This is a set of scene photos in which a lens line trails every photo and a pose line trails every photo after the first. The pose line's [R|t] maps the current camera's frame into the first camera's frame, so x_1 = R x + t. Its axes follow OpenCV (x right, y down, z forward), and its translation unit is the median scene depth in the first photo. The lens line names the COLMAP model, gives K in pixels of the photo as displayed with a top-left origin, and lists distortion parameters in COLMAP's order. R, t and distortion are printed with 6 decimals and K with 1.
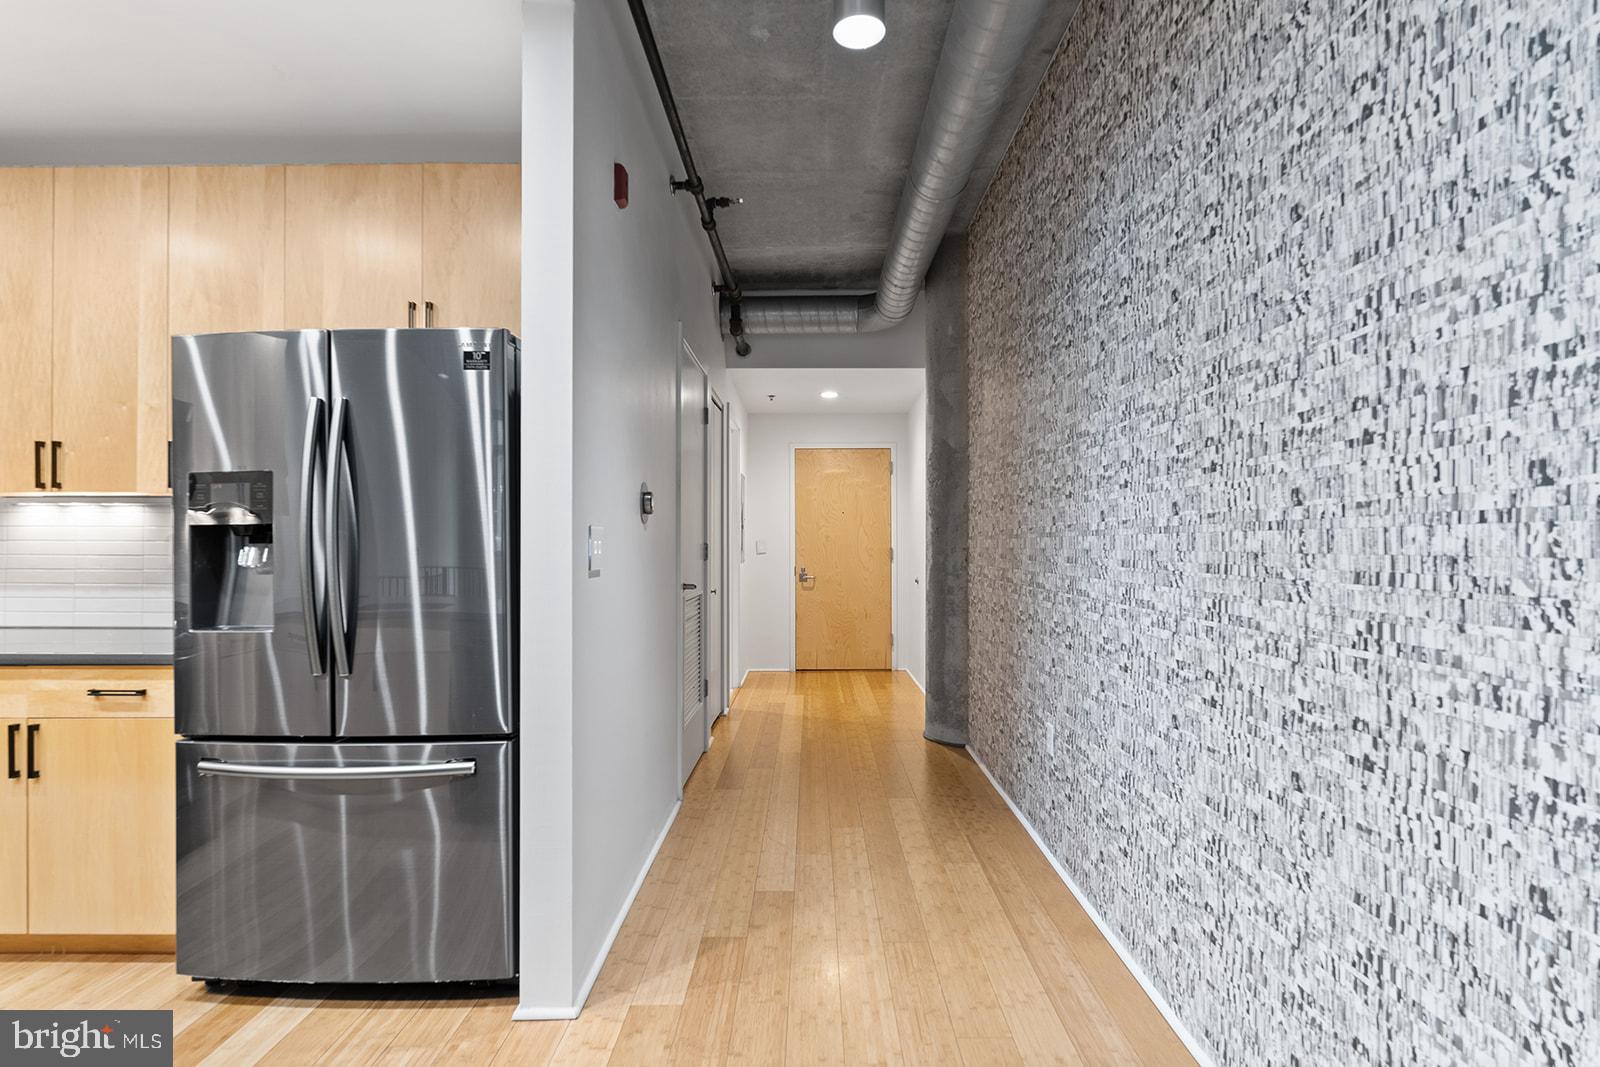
lens RADIAL K [[829.1, 0, 805.5], [0, 829.1, 543.9], [0, 0, 1]] dist [-0.008725, 0.005916]
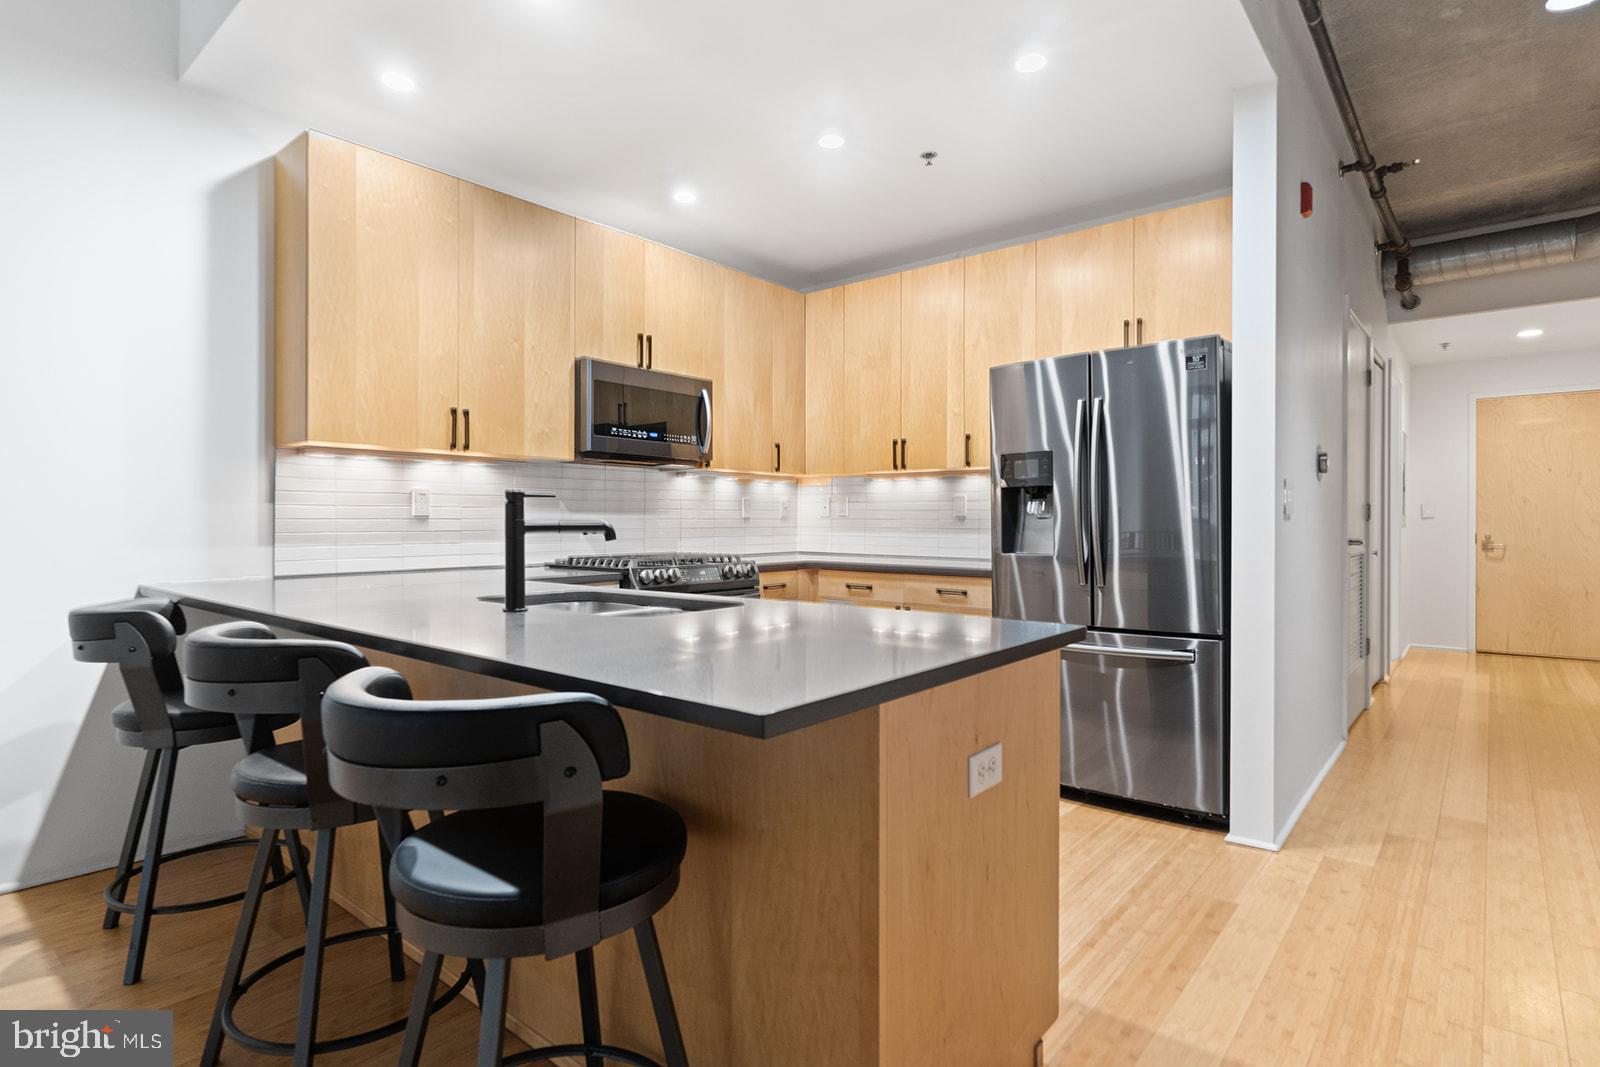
lens RADIAL K [[829.1, 0, 802.0], [0, 829.1, 525.0], [0, 0, 1]] dist [-0.008725, 0.005916]
pose [[0.771786, 0.005617, -0.635858, -0.017199], [0.000127, 0.999960, 0.008987, 0.024467], [0.635883, -0.007017, 0.771754, -0.321768]]
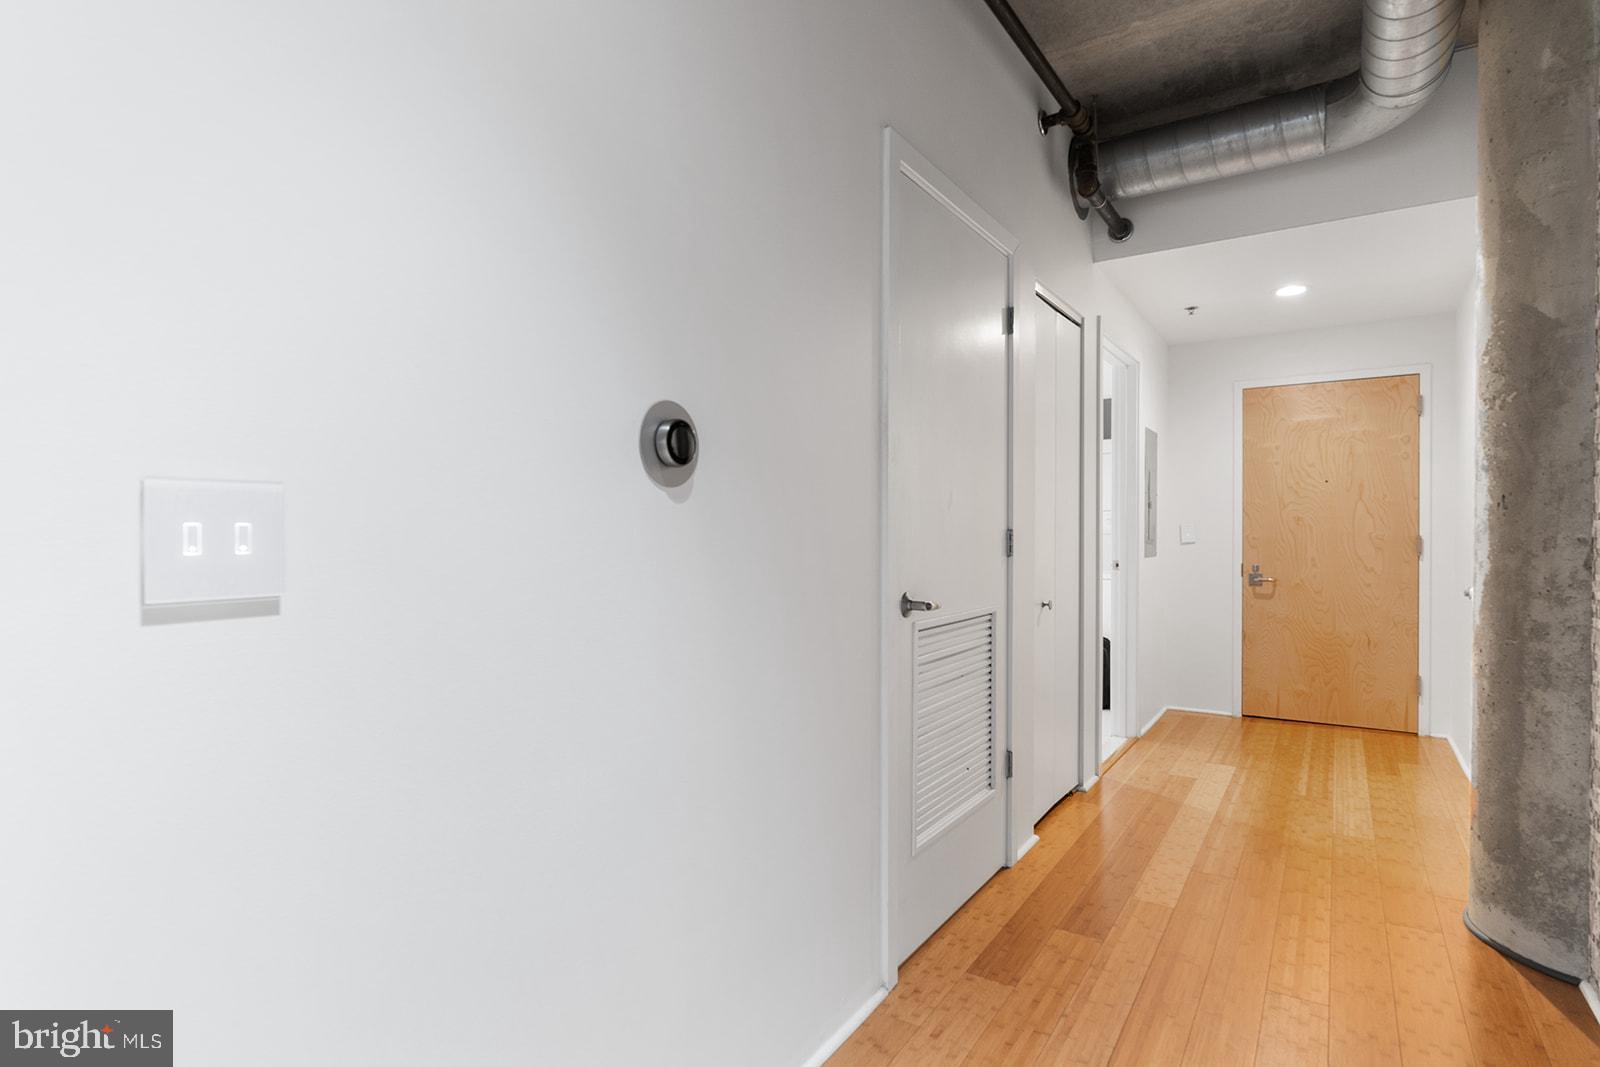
lens RADIAL K [[829.1, 0, 792.8], [0, 829.1, 538.4], [0, 0, 1]] dist [-0.008725, 0.005916]
pose [[0.839929, 0.006375, -0.542659, 0.114346], [-0.001158, 0.999950, 0.009954, 0.001308], [0.542695, -0.007732, 0.839894, 0.589839]]
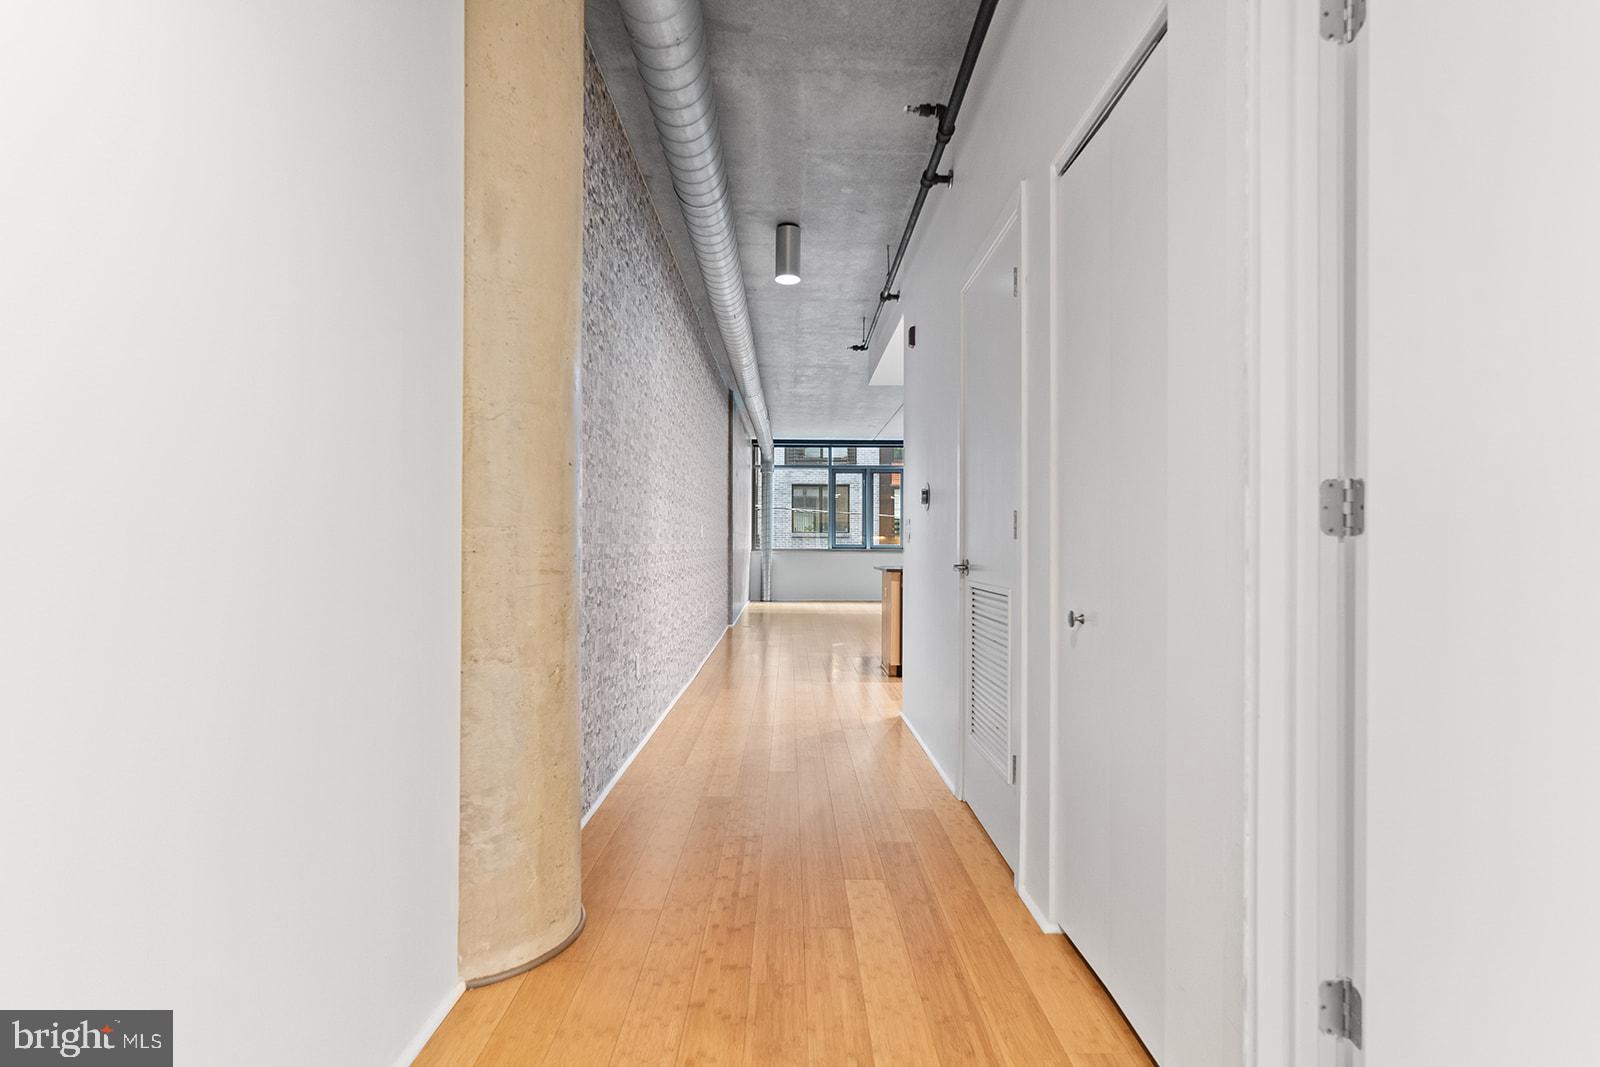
lens RADIAL K [[829.1, 0, 802.7], [0, 829.1, 533.9], [0, 0, 1]] dist [-0.008725, 0.005916]
pose [[-0.999708, -0.005109, -0.023636, 0.054633], [-0.004771, 0.999886, -0.014307, 0.035924], [0.023707, -0.014190, -0.999618, 2.296213]]
